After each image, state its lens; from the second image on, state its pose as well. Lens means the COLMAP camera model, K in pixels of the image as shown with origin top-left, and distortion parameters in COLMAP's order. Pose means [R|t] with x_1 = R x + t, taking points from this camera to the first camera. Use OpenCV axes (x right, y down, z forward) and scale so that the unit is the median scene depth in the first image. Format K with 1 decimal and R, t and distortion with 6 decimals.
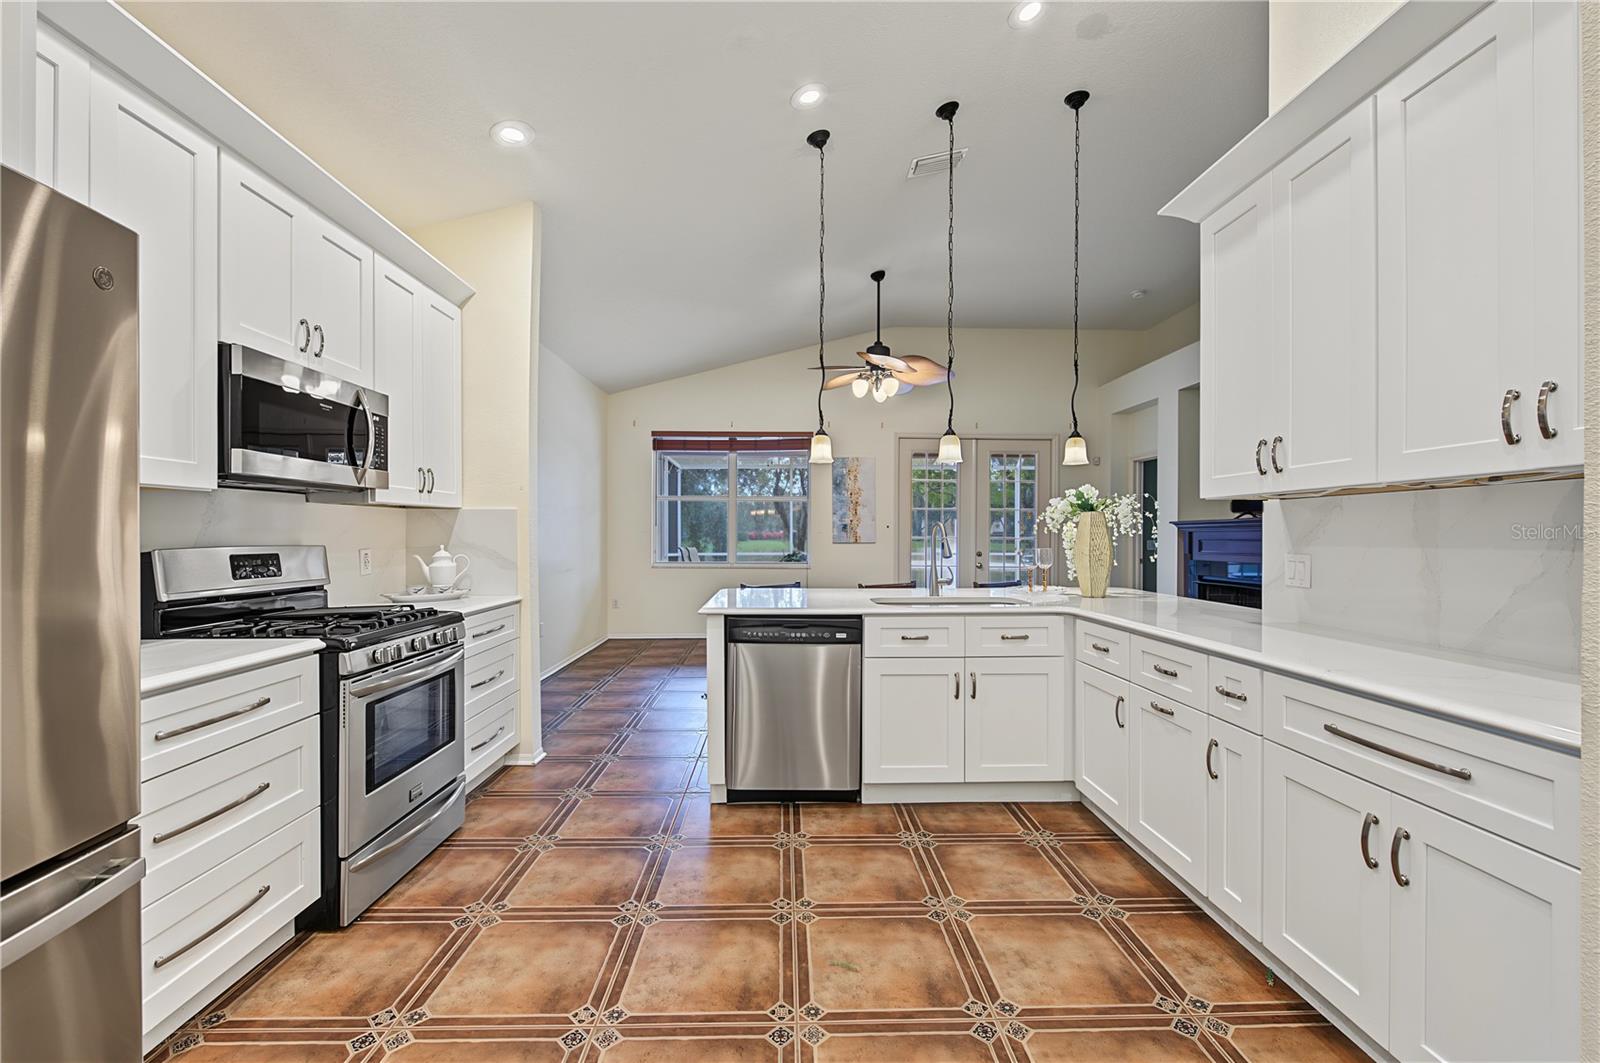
lens RADIAL K [[661.3, 0, 796.4], [0, 661.3, 535.9], [0, 0, 1]] dist [0.004640, -0.003783]
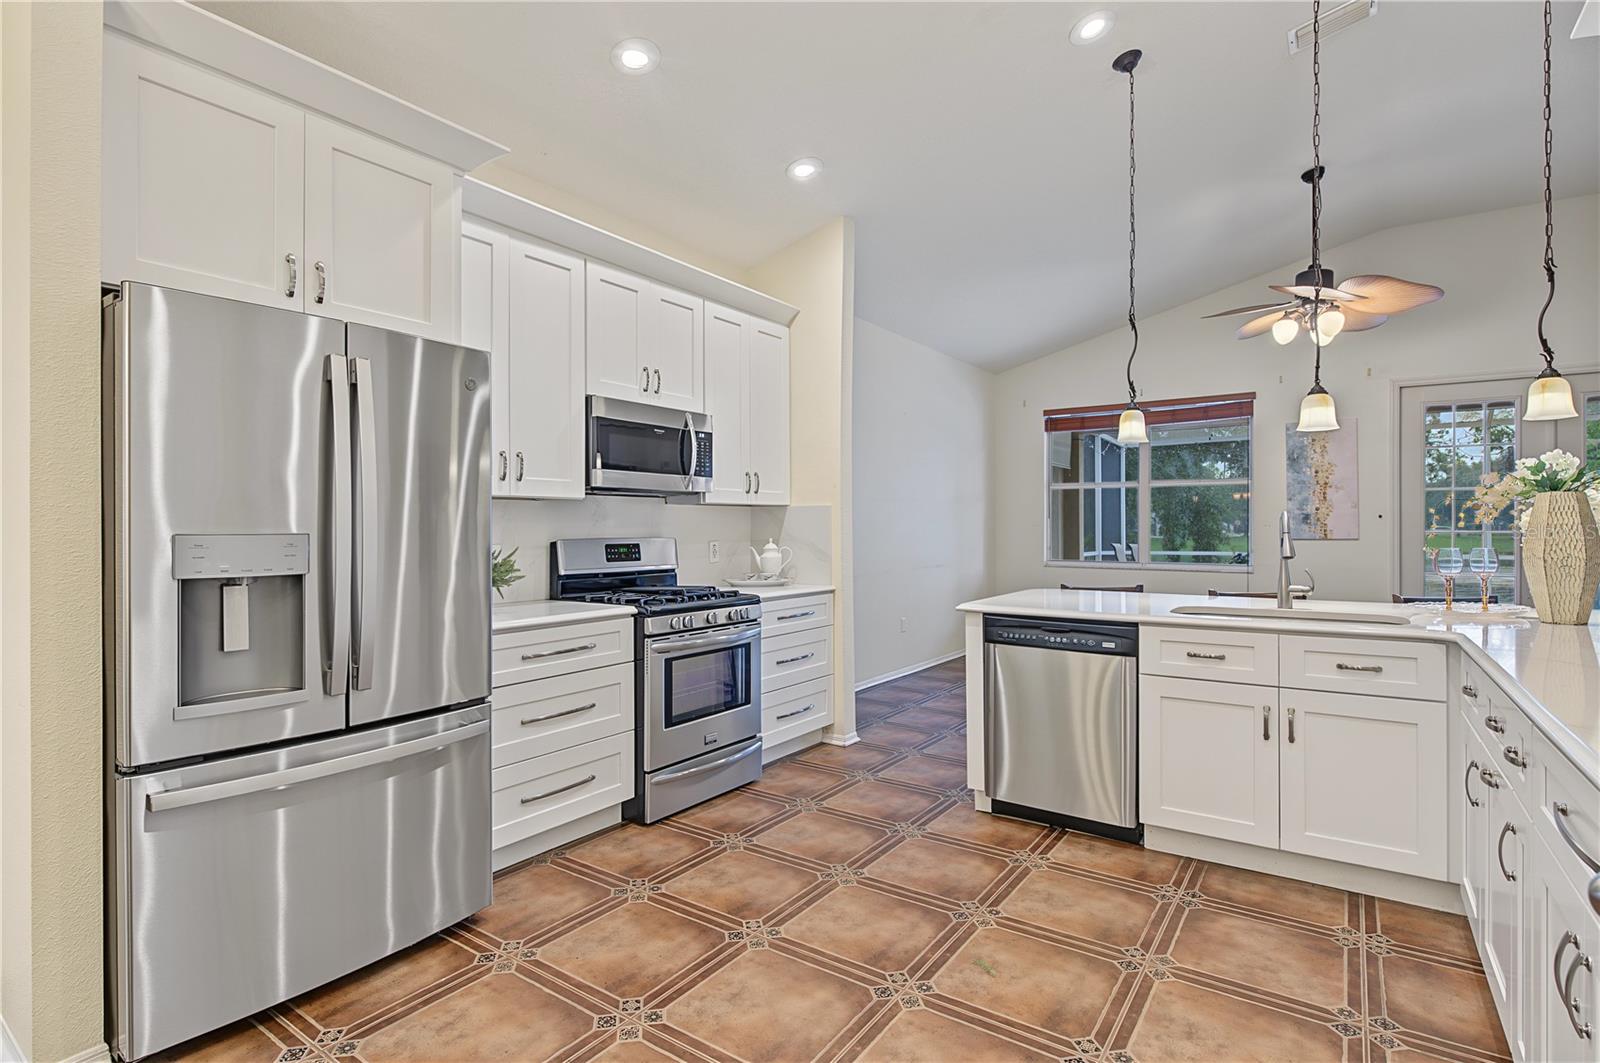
lens RADIAL K [[778.1, 0, 801.7], [0, 778.1, 525.4], [0, 0, 1]] dist [-0.000767, -0.000417]
pose [[0.809099, -0.005080, -0.587650, 0.401536], [0.001475, 0.999977, -0.006613, 0.000980], [0.587670, 0.004483, 0.809088, -0.070777]]
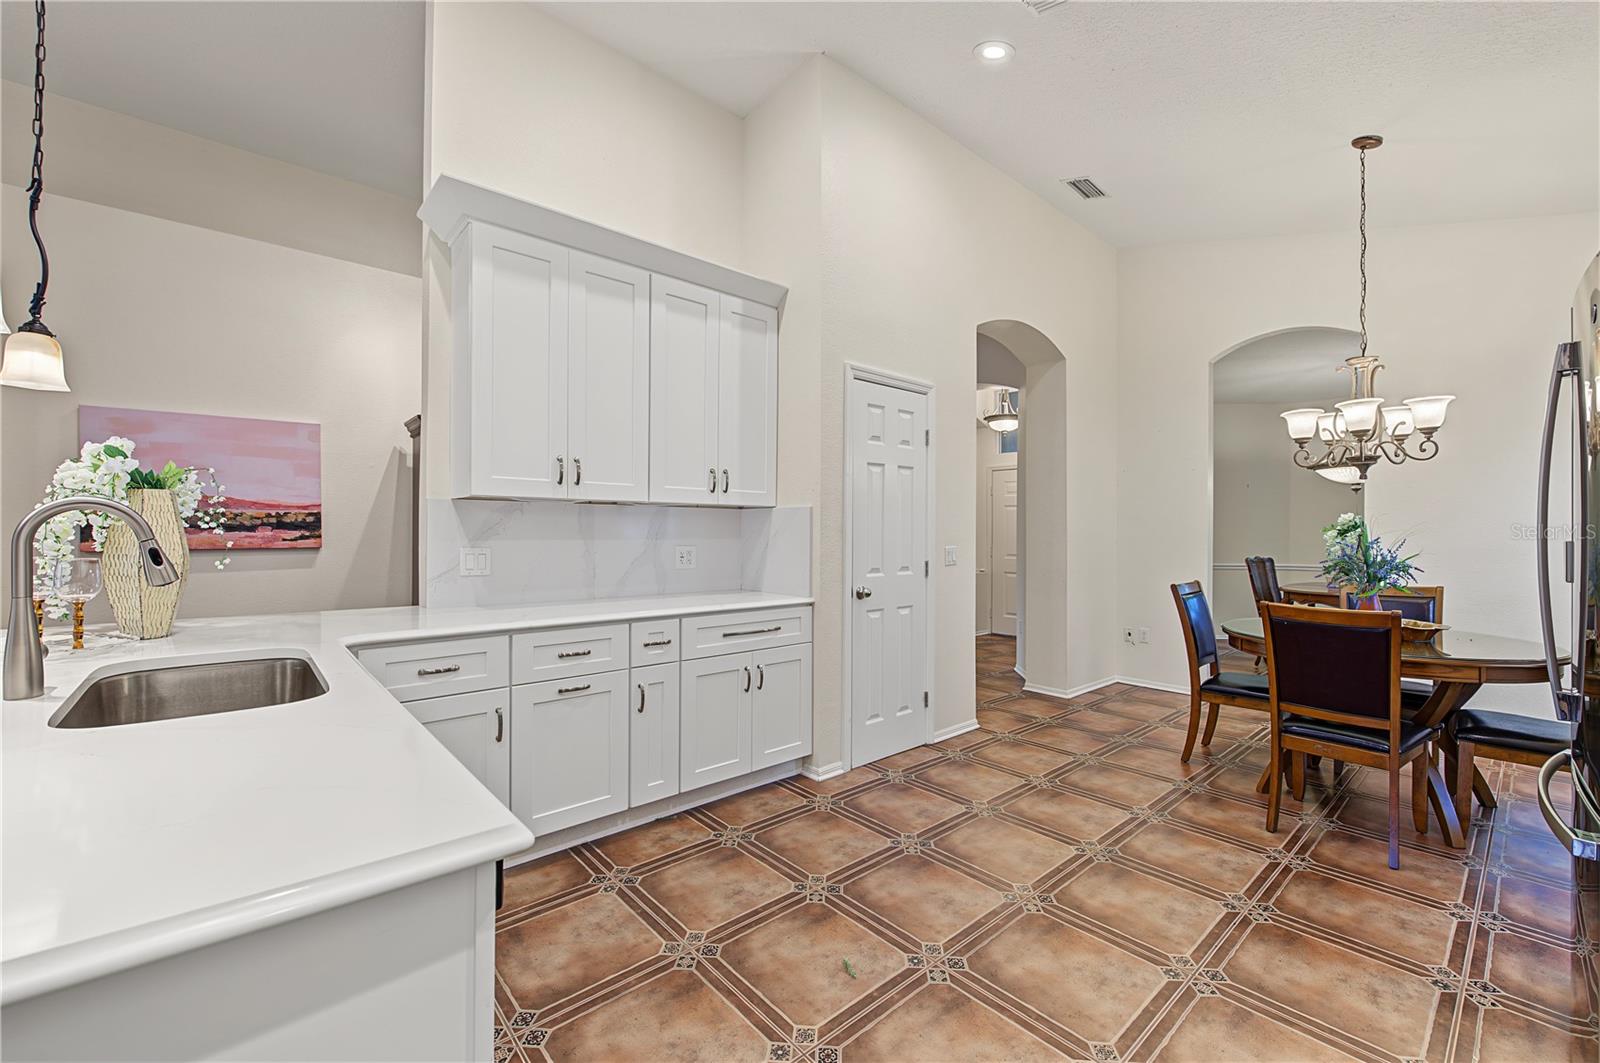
lens RADIAL K [[661.3, 0, 794.2], [0, 661.3, 530.5], [0, 0, 1]] dist [0.004640, -0.003783]
pose [[-0.642186, -0.003078, 0.766542, -0.476645], [-0.006992, 0.999974, -0.001843, -0.003261], [-0.766517, -0.006544, -0.642191, 1.281655]]
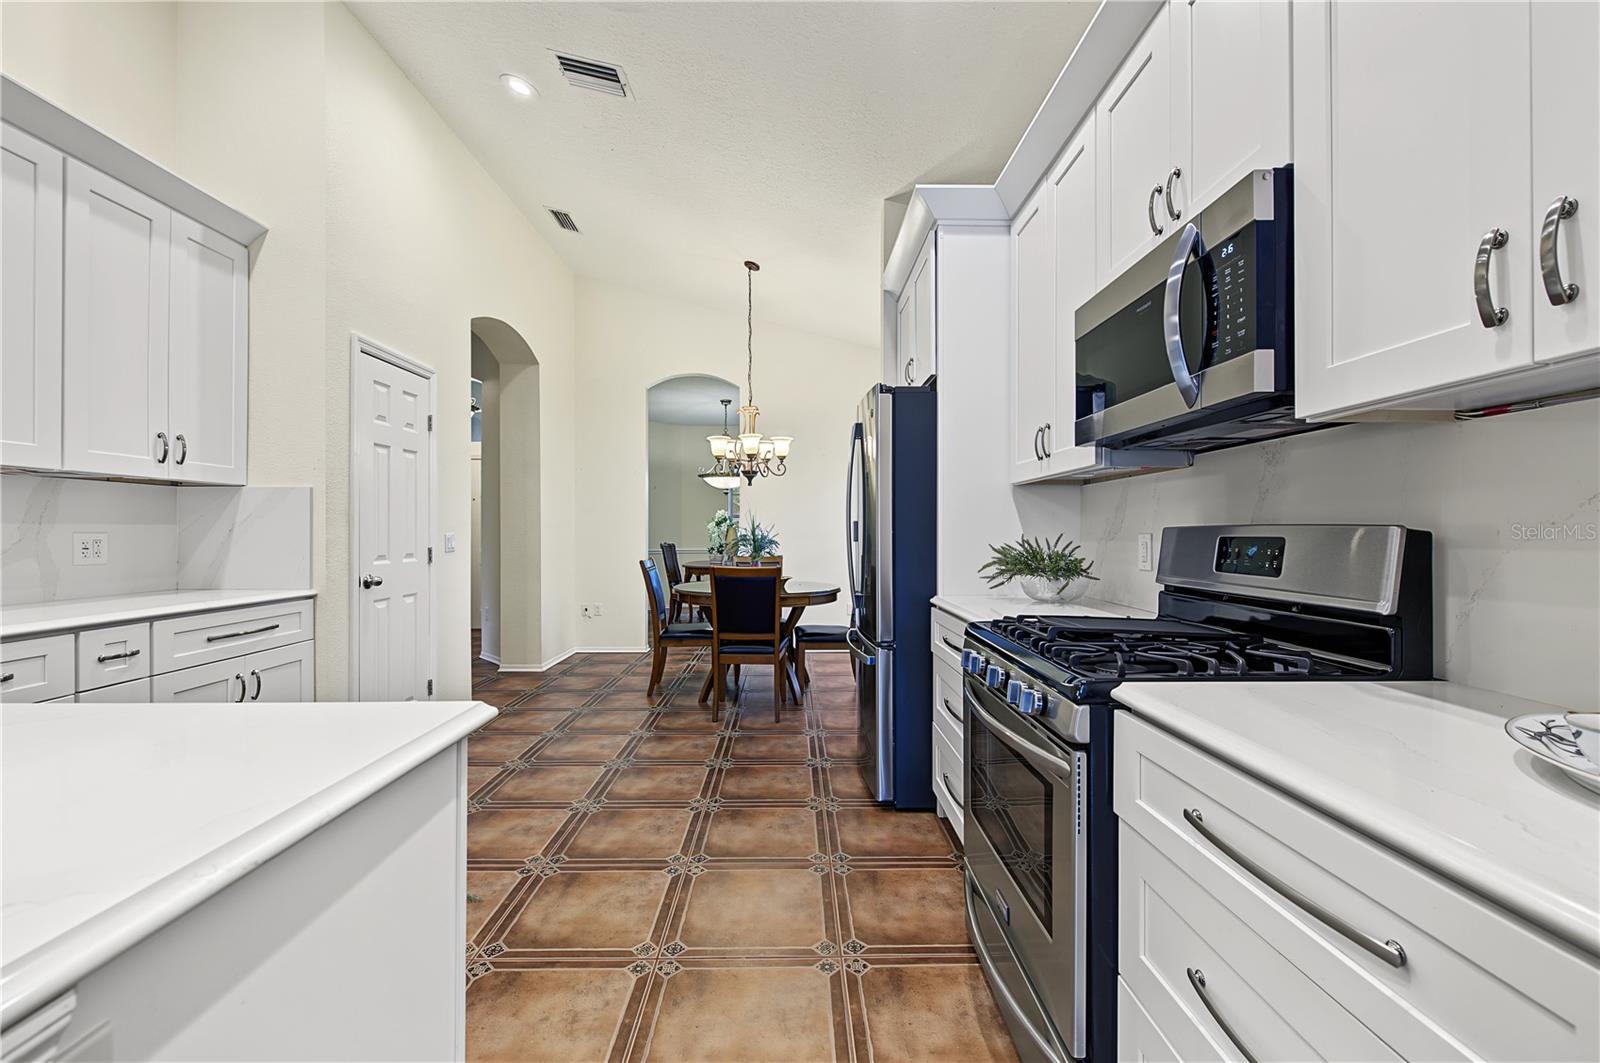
lens RADIAL K [[661.3, 0, 810.2], [0, 661.3, 535.5], [0, 0, 1]] dist [0.004640, -0.003783]
pose [[-0.999990, -0.003666, -0.002592, -0.370559], [-0.003684, 0.999968, 0.007119, 0.020643], [0.002566, 0.007129, -0.999971, 1.588900]]
